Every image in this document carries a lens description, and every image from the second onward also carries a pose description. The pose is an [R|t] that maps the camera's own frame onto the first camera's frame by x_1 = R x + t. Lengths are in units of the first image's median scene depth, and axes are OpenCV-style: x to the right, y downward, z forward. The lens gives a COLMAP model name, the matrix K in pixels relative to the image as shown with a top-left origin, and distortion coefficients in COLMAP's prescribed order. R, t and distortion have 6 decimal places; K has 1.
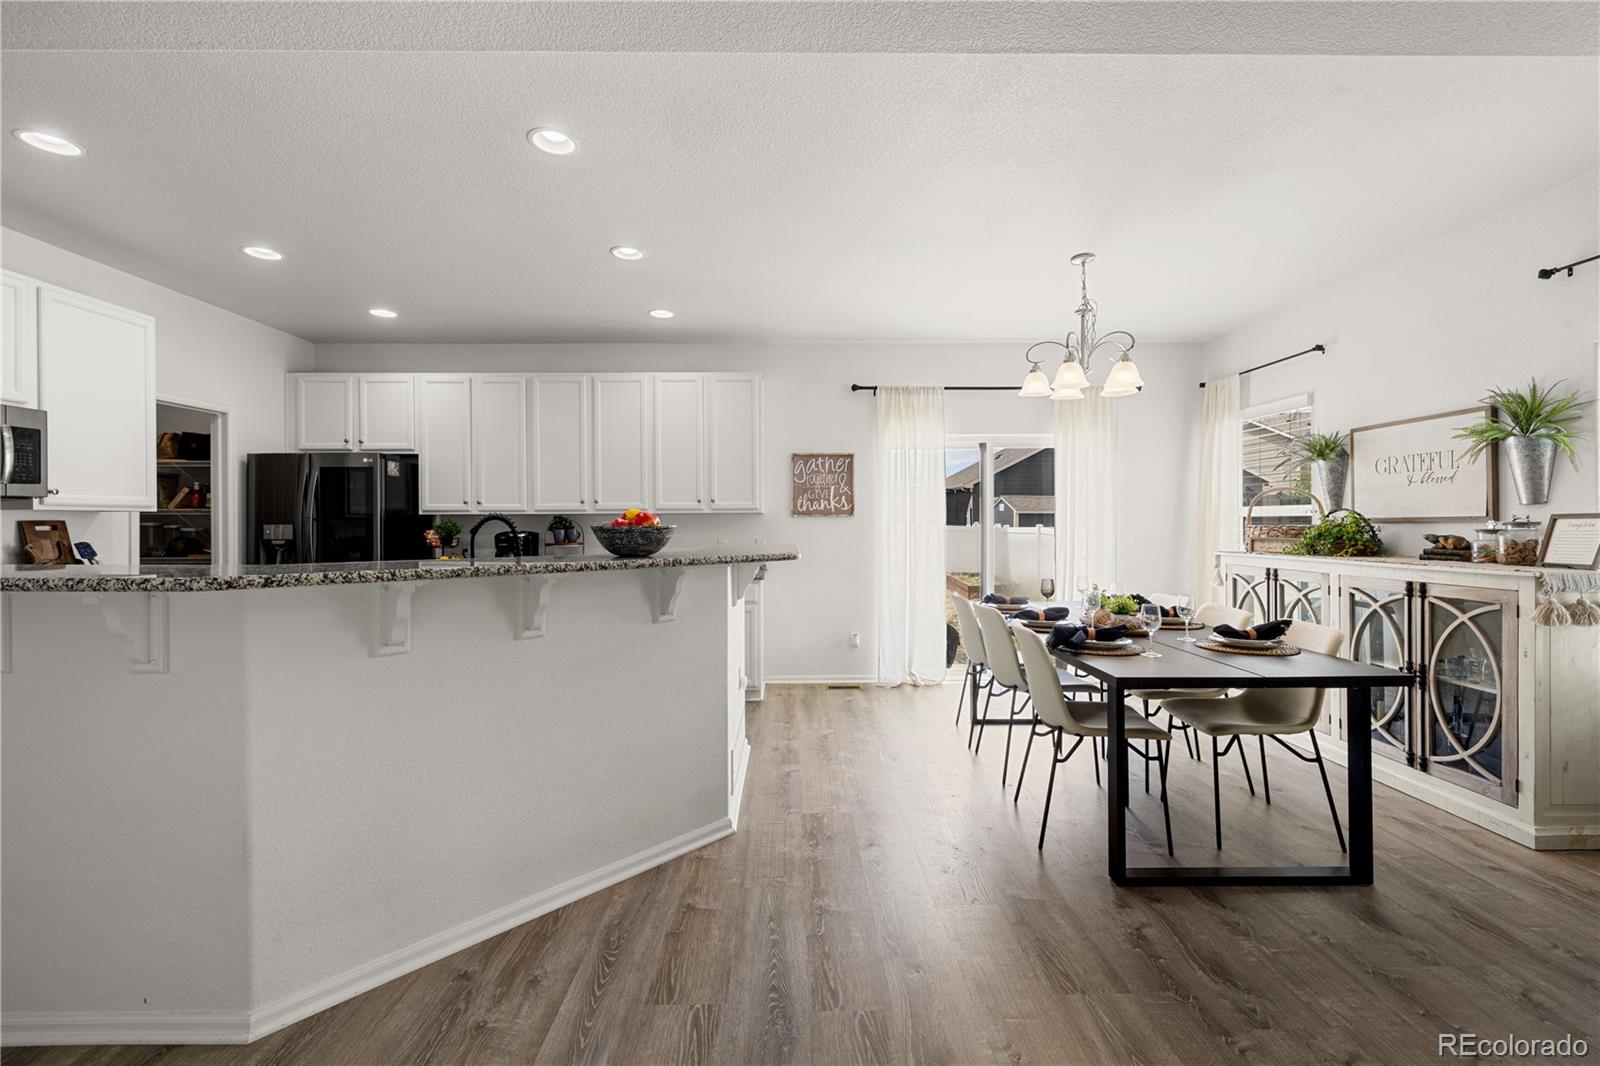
lens RADIAL K [[674.1, 0, 797.4], [0, 674.1, 525.2], [0, 0, 1]] dist [0.000925, -0.000646]
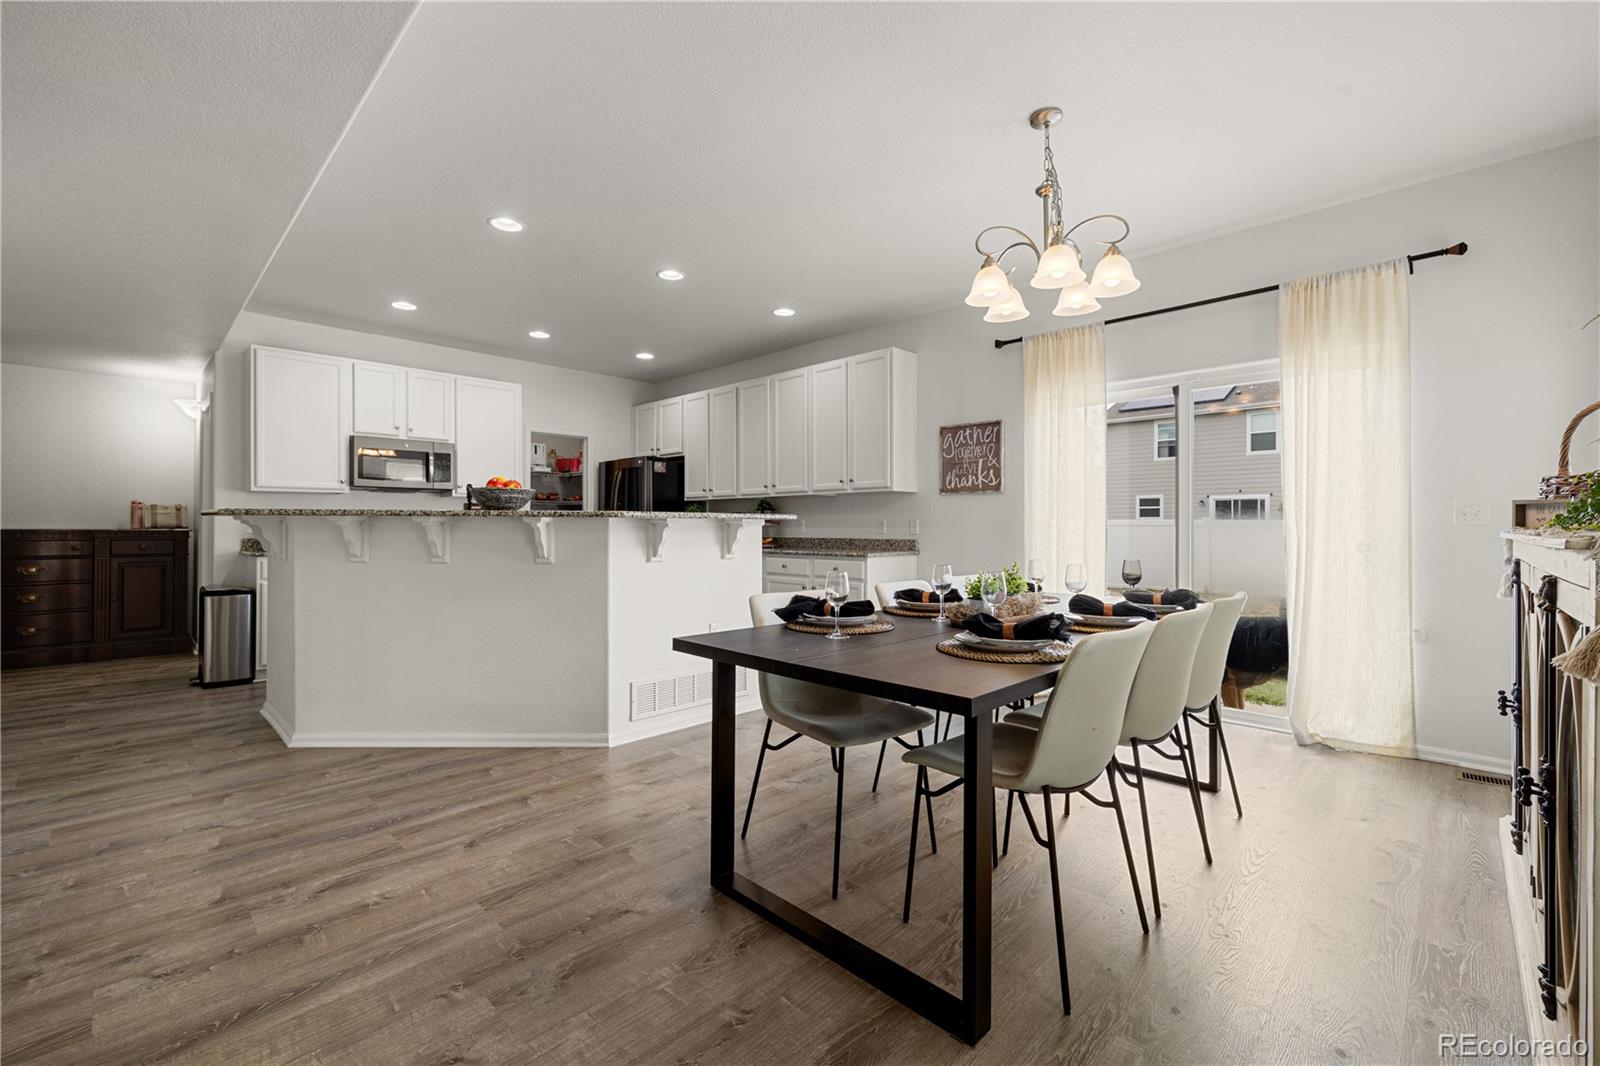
lens RADIAL K [[674.1, 0, 799.1], [0, 674.1, 523.8], [0, 0, 1]] dist [0.000925, -0.000646]
pose [[0.702958, 0.001221, -0.711231, 0.799017], [-0.006441, 0.999968, -0.004650, 0.050815], [0.711203, 0.007850, 0.702943, 0.319829]]
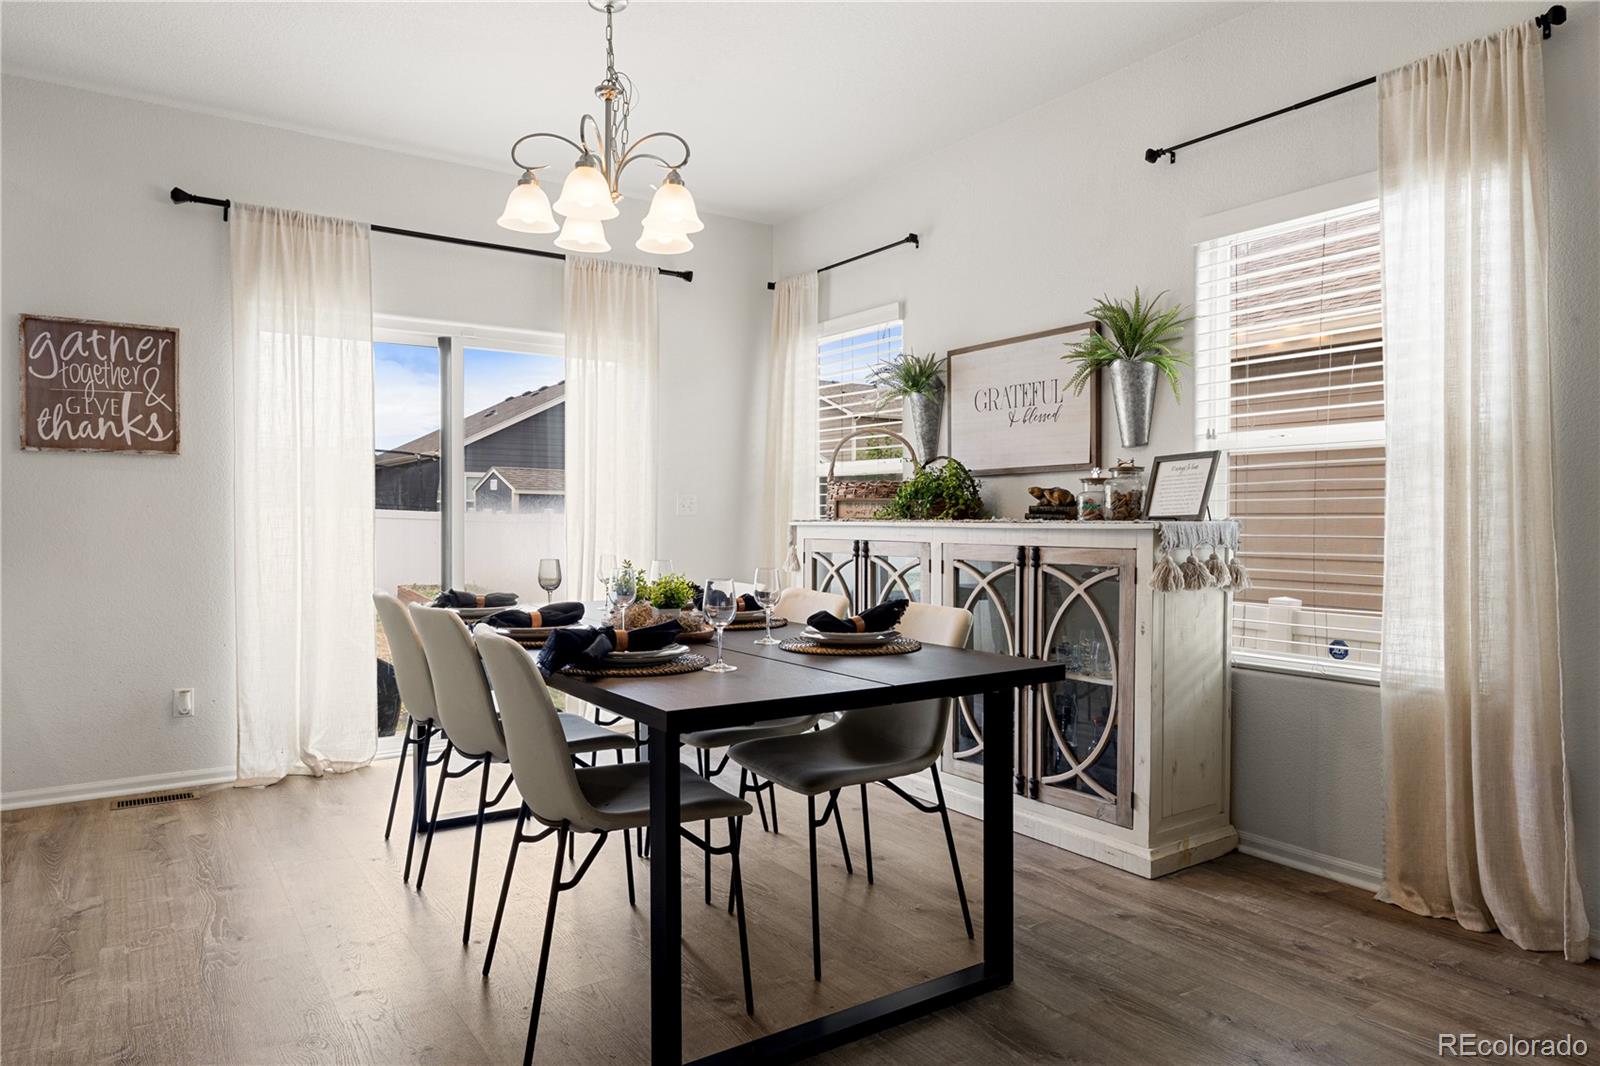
lens RADIAL K [[990.9, 0, 795.6], [0, 990.9, 539.9], [0, 0, 1]] dist [-0.004167, 0.000714]
pose [[0.833598, -0.006044, 0.552339, 0.091962], [-0.004216, 0.999841, 0.017304, 0.053647], [-0.552356, -0.016753, 0.833440, 0.210590]]
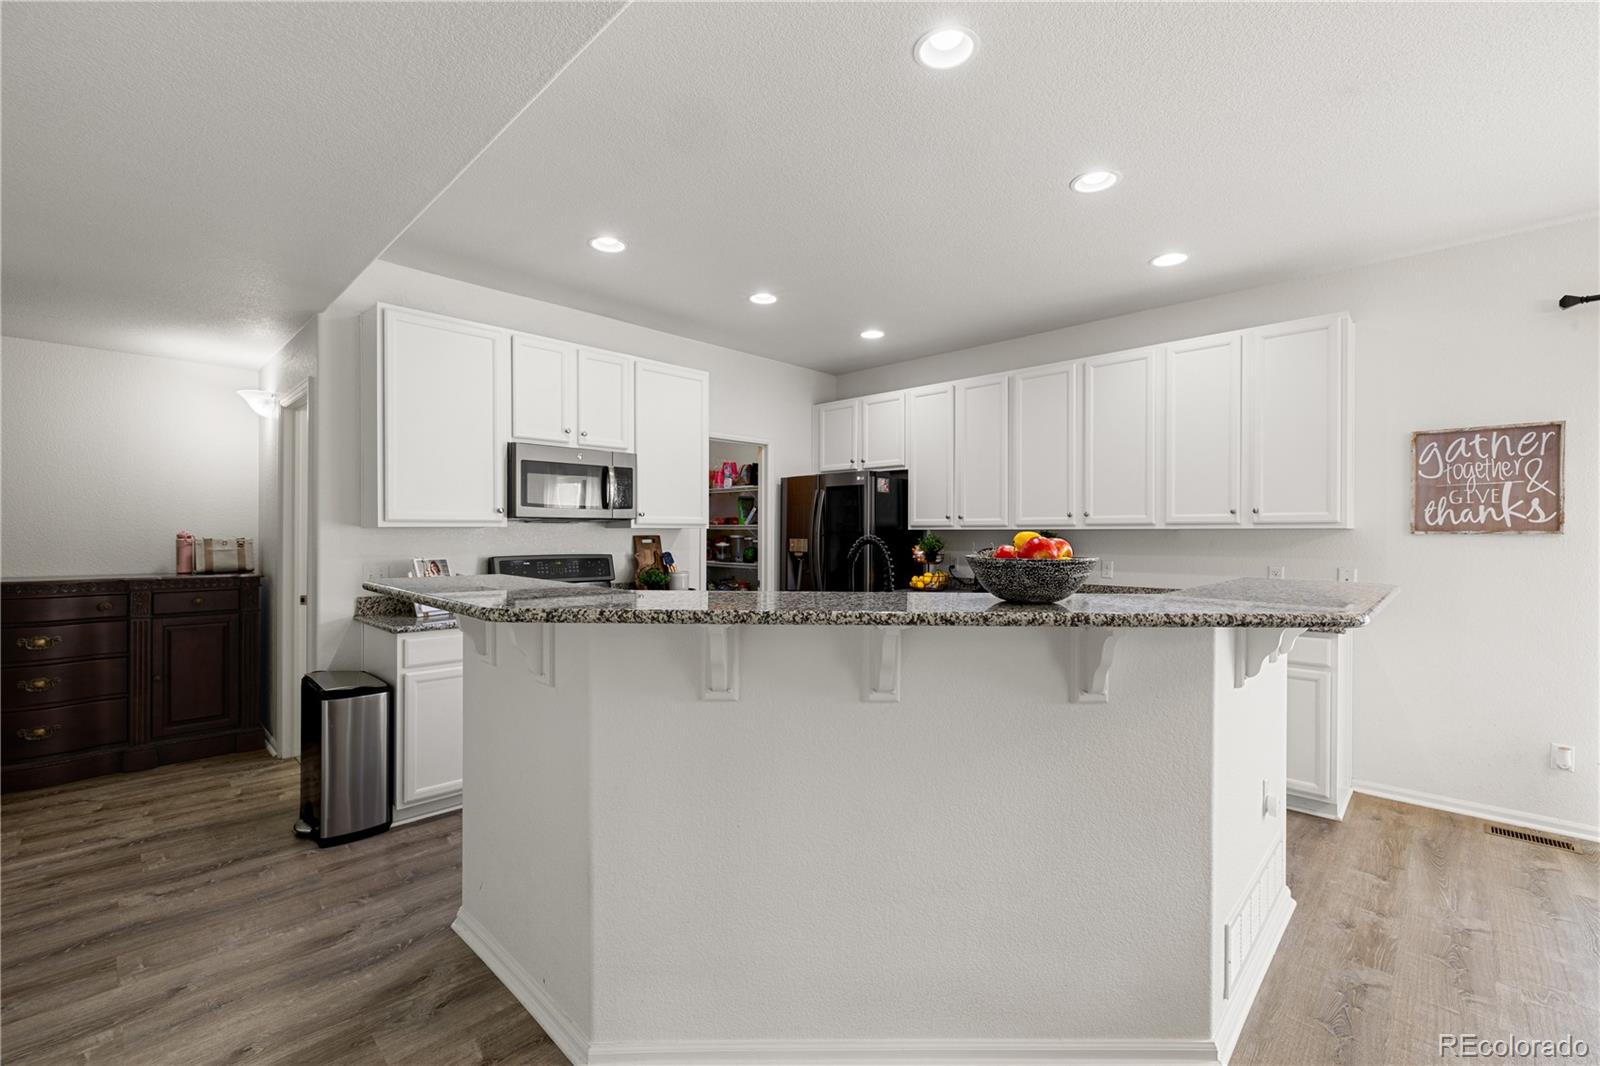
lens RADIAL K [[674.1, 0, 797.2], [0, 674.1, 536.7], [0, 0, 1]] dist [0.000925, -0.000646]
pose [[0.707326, 0.010391, -0.706811, 0.046855], [-0.008568, 0.999945, 0.006126, -0.014541], [0.706835, 0.001723, 0.707376, 0.249787]]
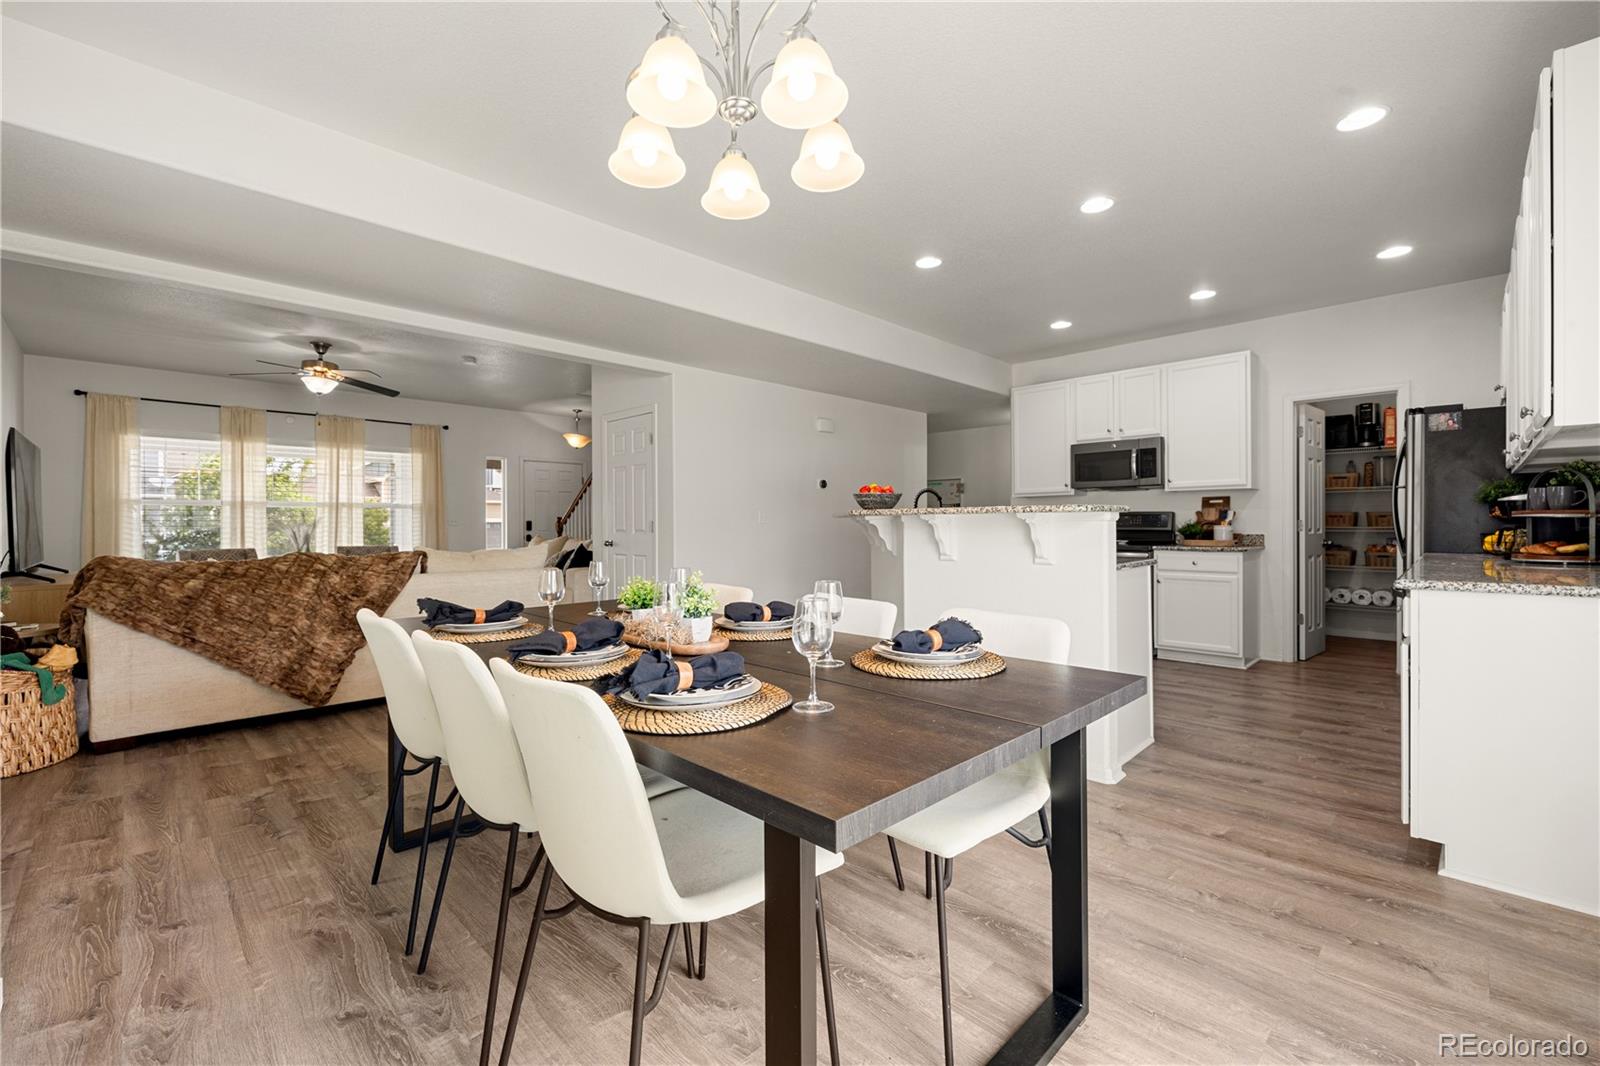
lens RADIAL K [[674.1, 0, 793.9], [0, 674.1, 524.4], [0, 0, 1]] dist [0.000925, -0.000646]
pose [[-0.721790, 0.006301, -0.692083, 0.753612], [0.003569, 0.999979, 0.005383, 0.047937], [0.692103, 0.001415, -0.721797, 1.434585]]
